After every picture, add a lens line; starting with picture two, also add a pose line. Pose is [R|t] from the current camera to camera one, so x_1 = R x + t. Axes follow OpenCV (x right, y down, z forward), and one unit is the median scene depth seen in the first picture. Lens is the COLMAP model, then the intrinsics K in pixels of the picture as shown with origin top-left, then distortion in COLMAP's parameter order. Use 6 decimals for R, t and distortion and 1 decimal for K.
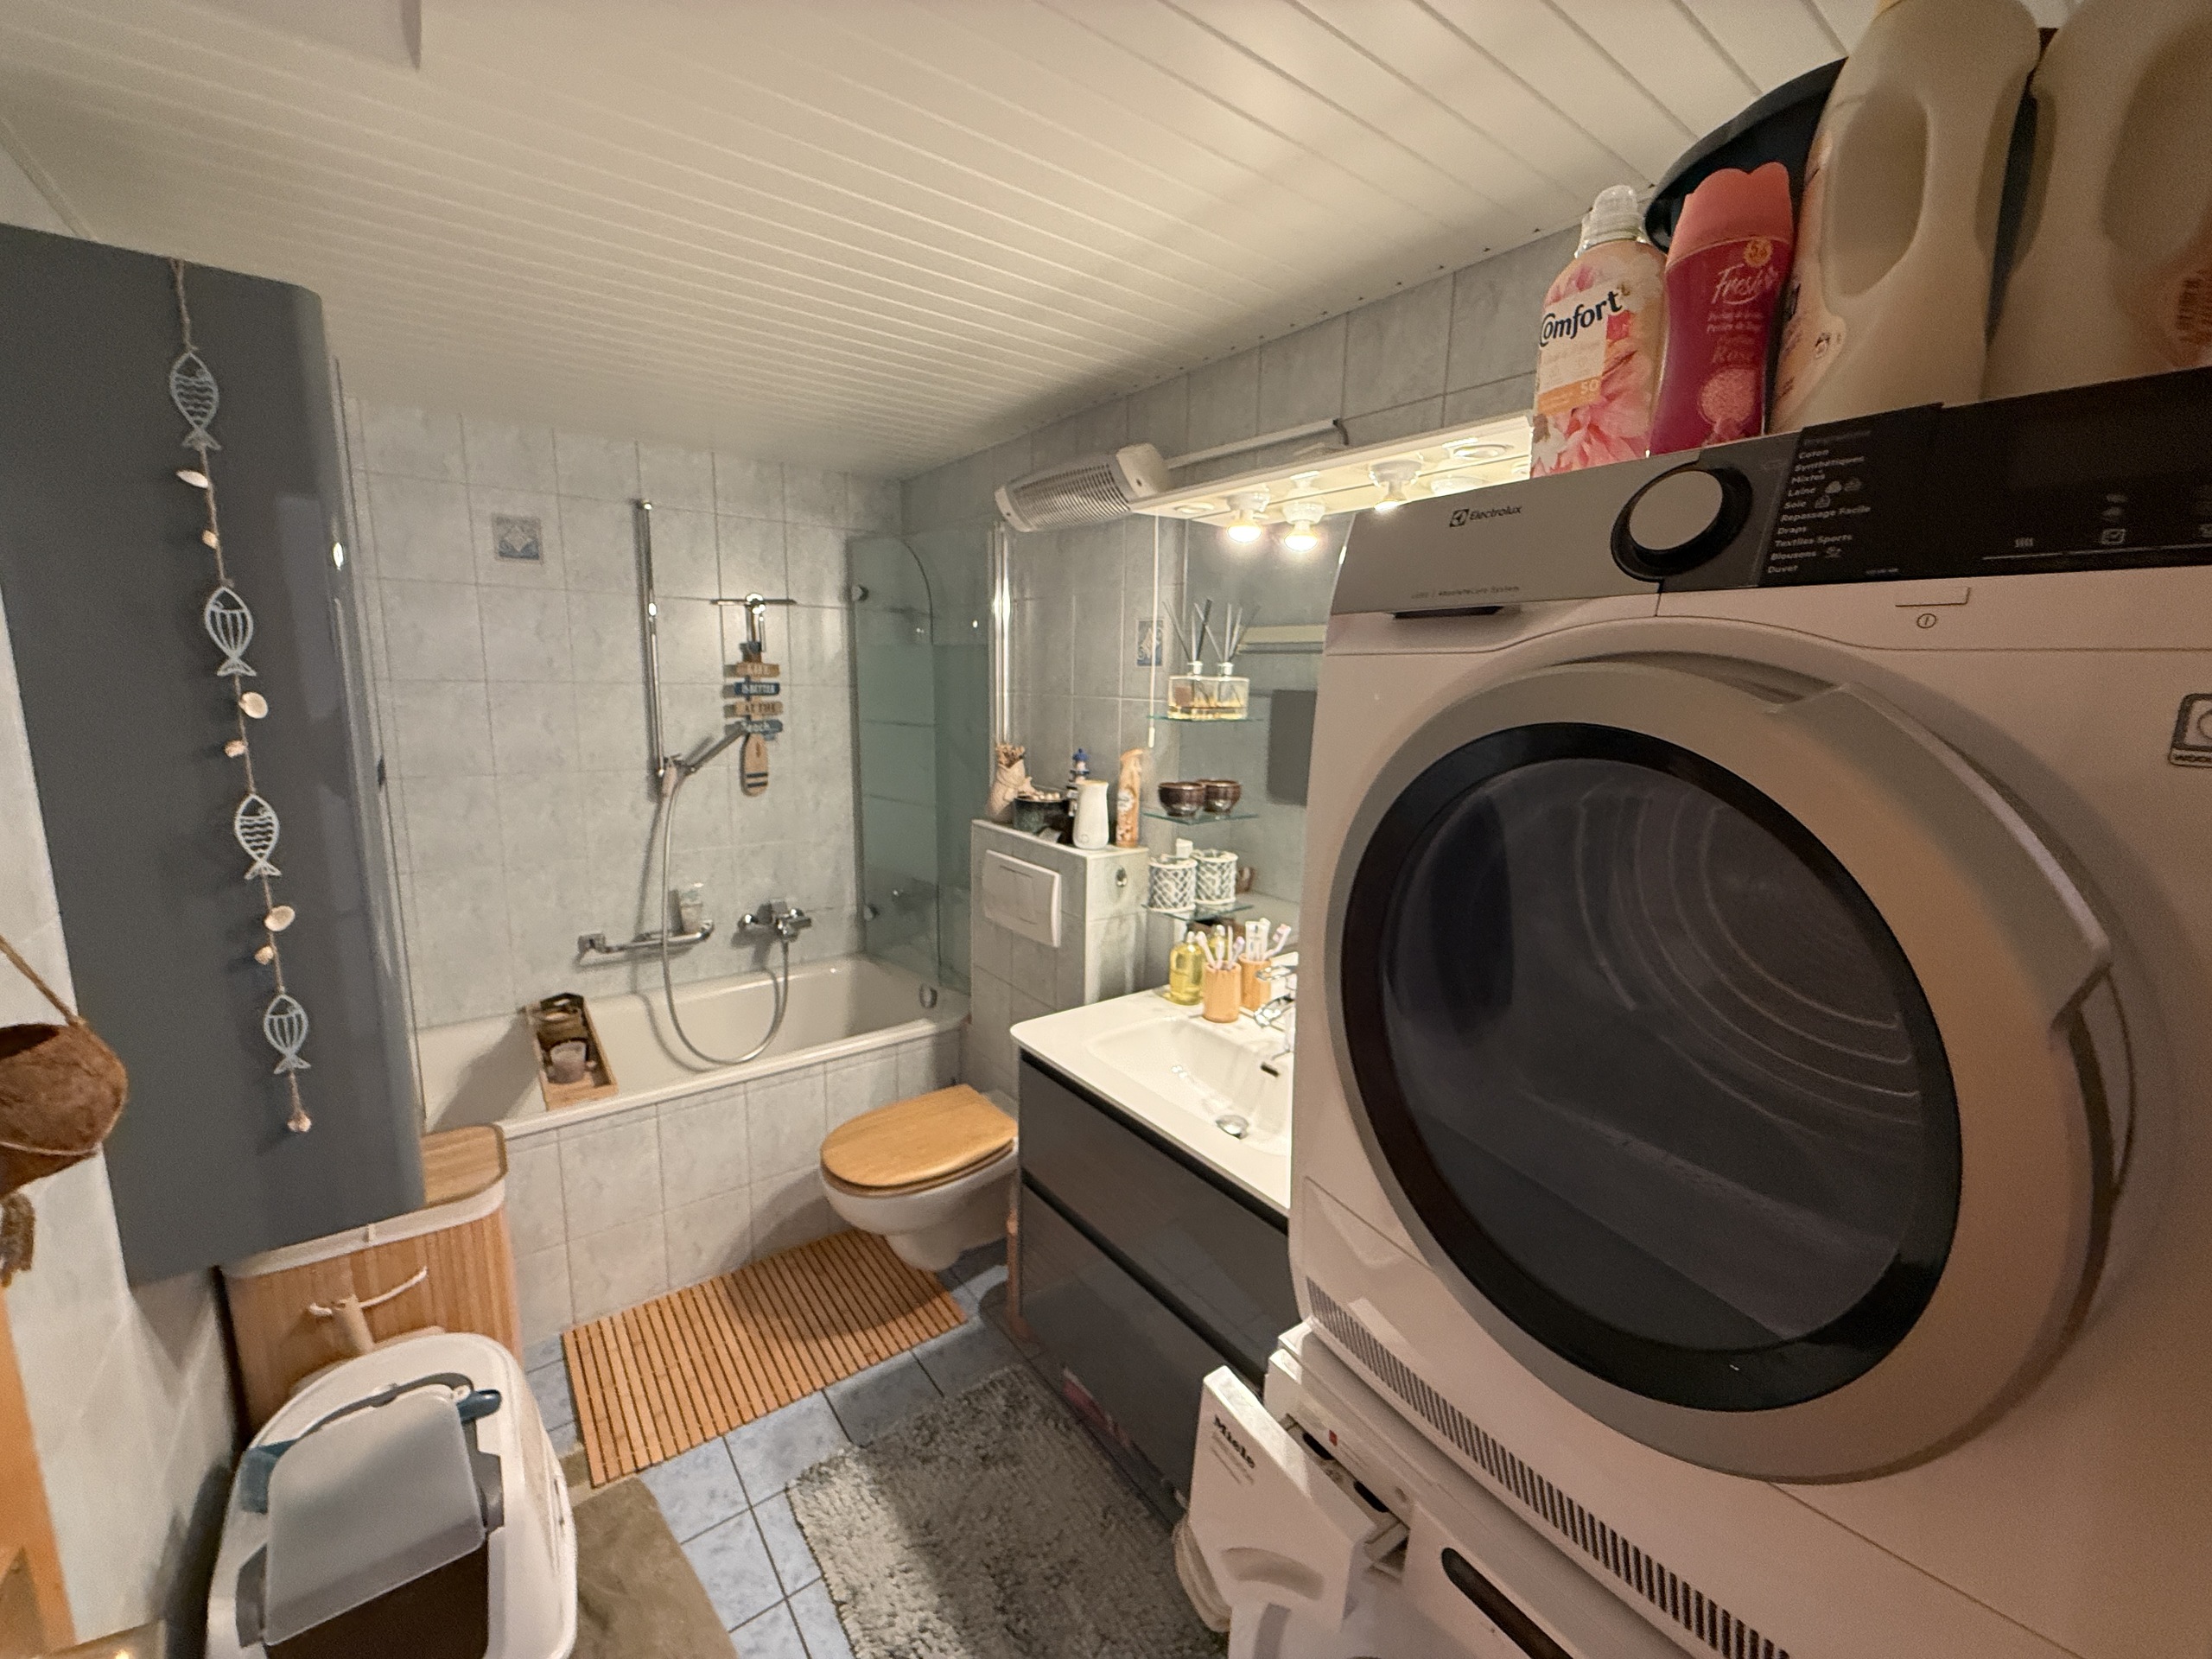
lens RADIAL K [[881.7, 0, 1105.2], [0, 881.7, 829.4], [0, 0, 1]] dist [0.000345, -0.000228]
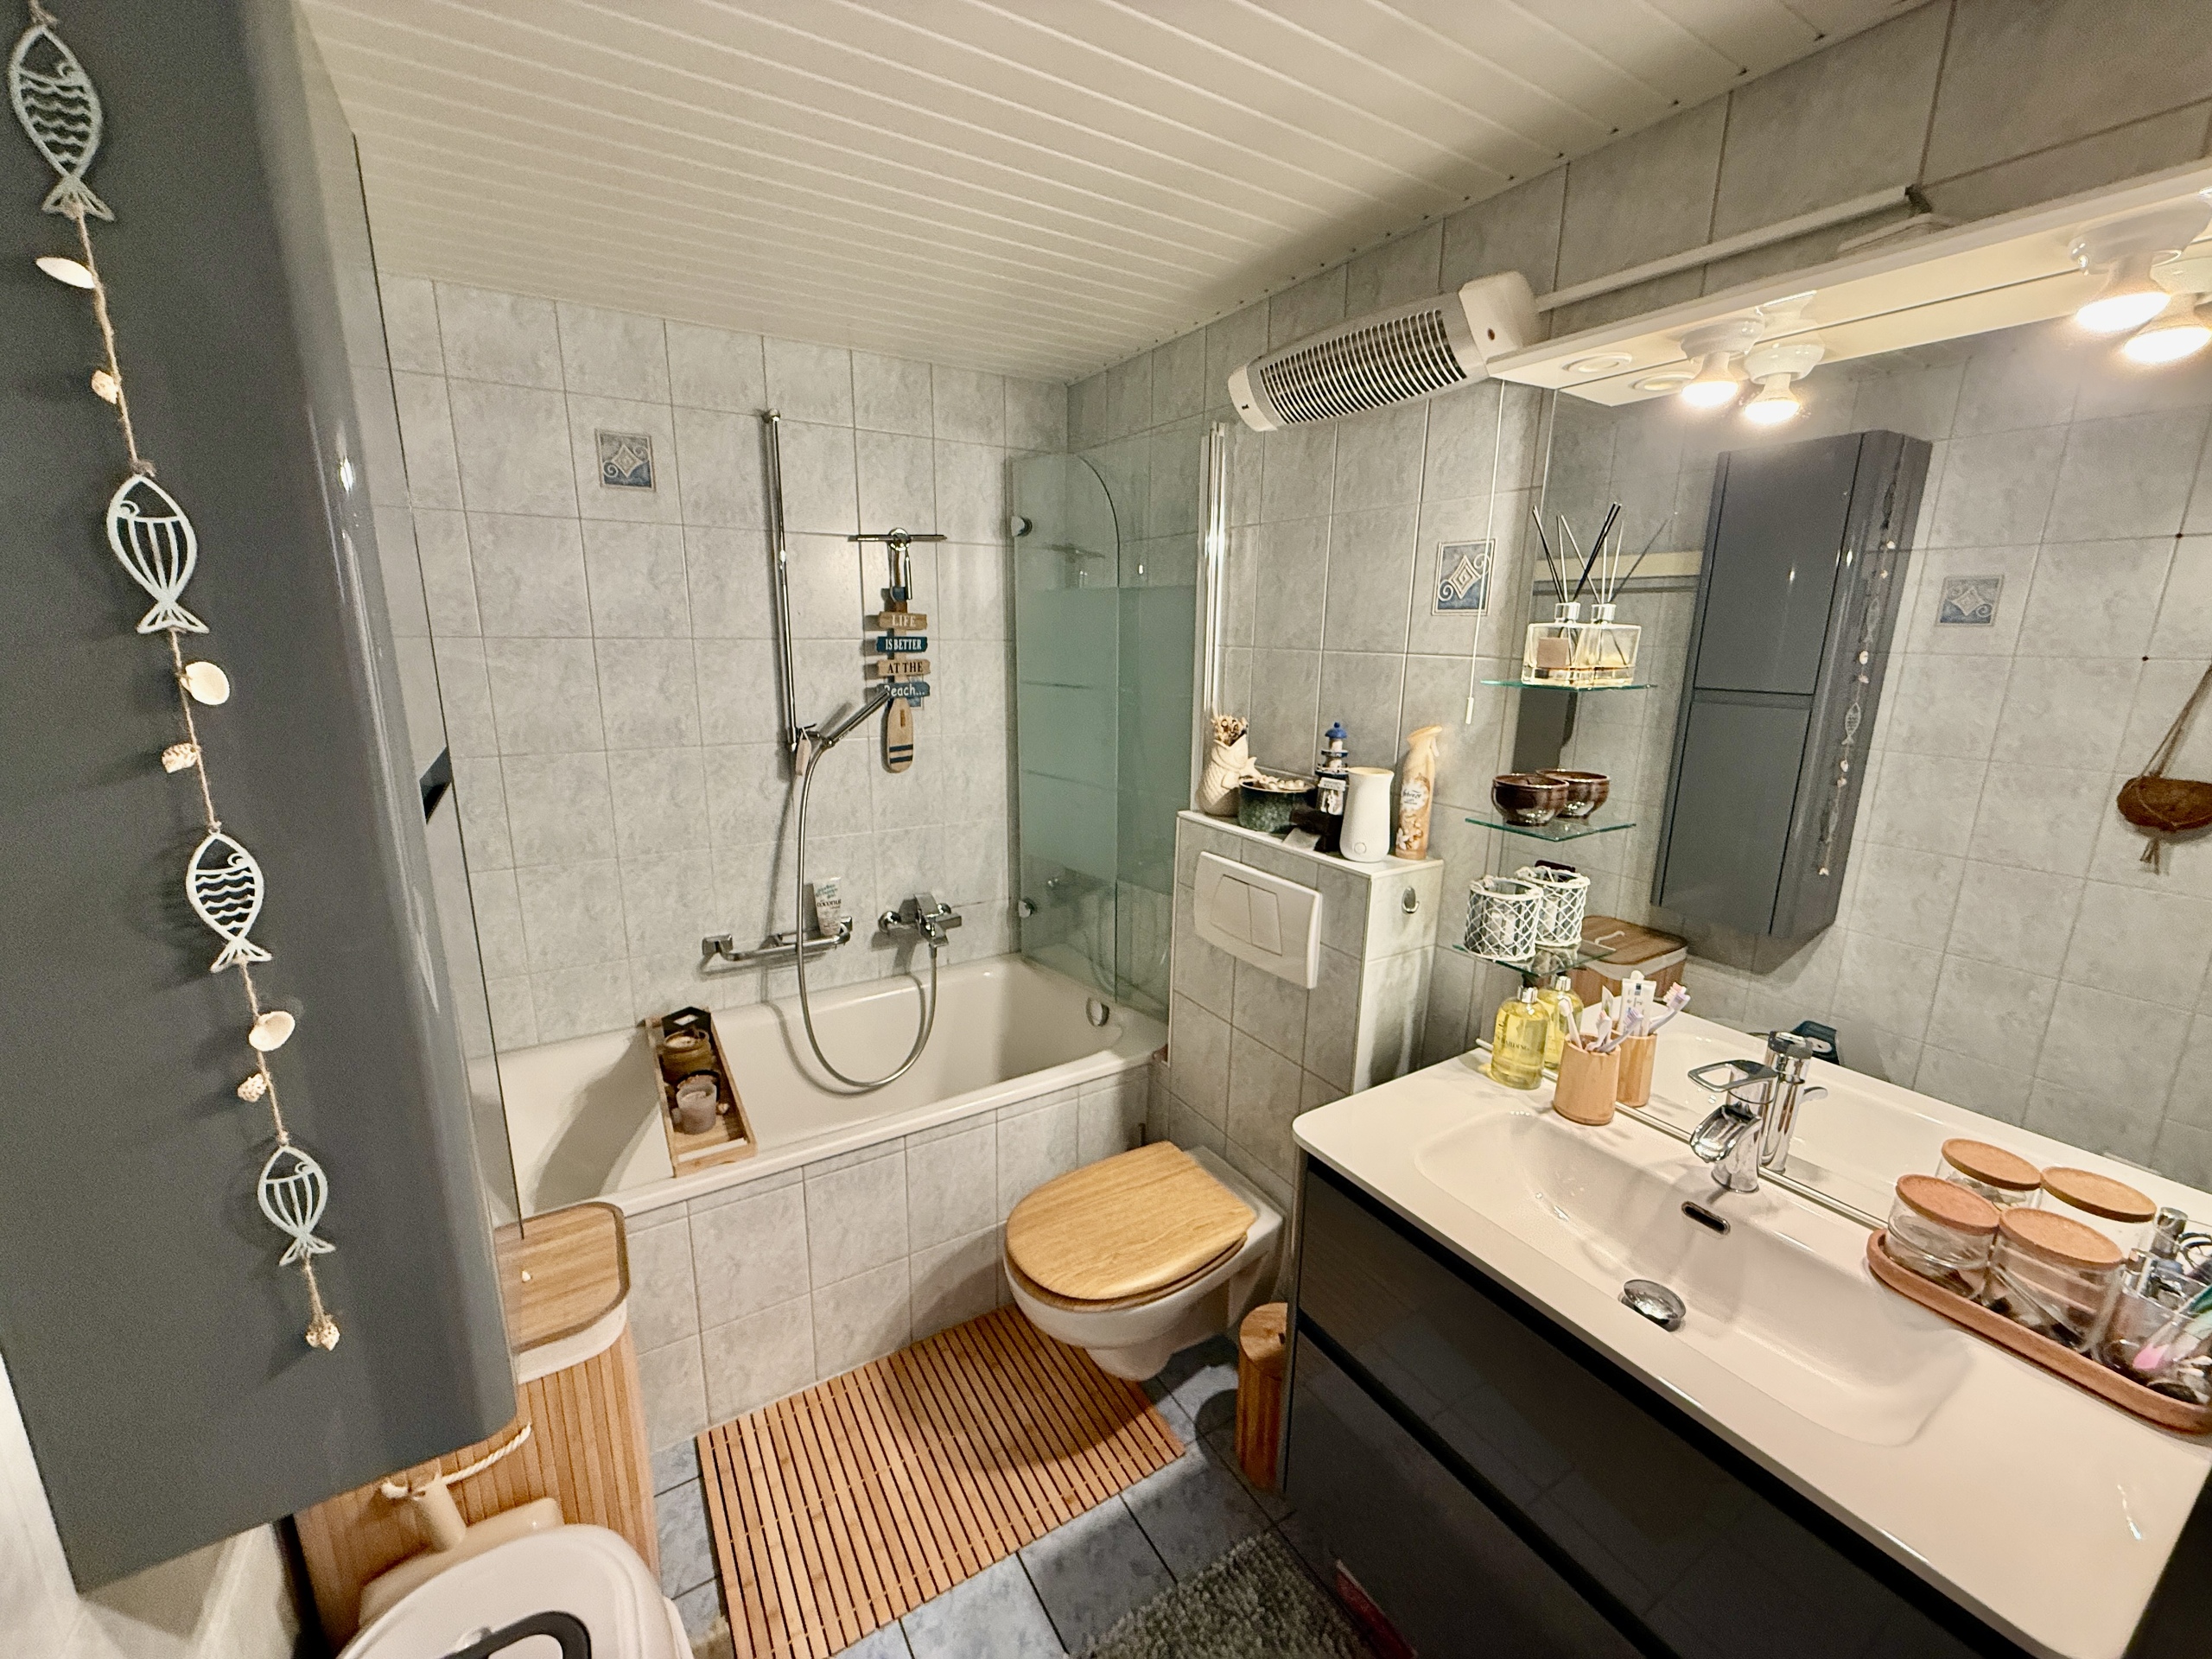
lens RADIAL K [[881.7, 0, 1106.3], [0, 881.7, 828.8], [0, 0, 1]] dist [0.000345, -0.000228]
pose [[0.995424, 0.013190, -0.094642, -0.163618], [-0.008224, 0.998578, 0.052673, -0.041959], [0.095202, -0.051654, 0.994117, 0.245871]]
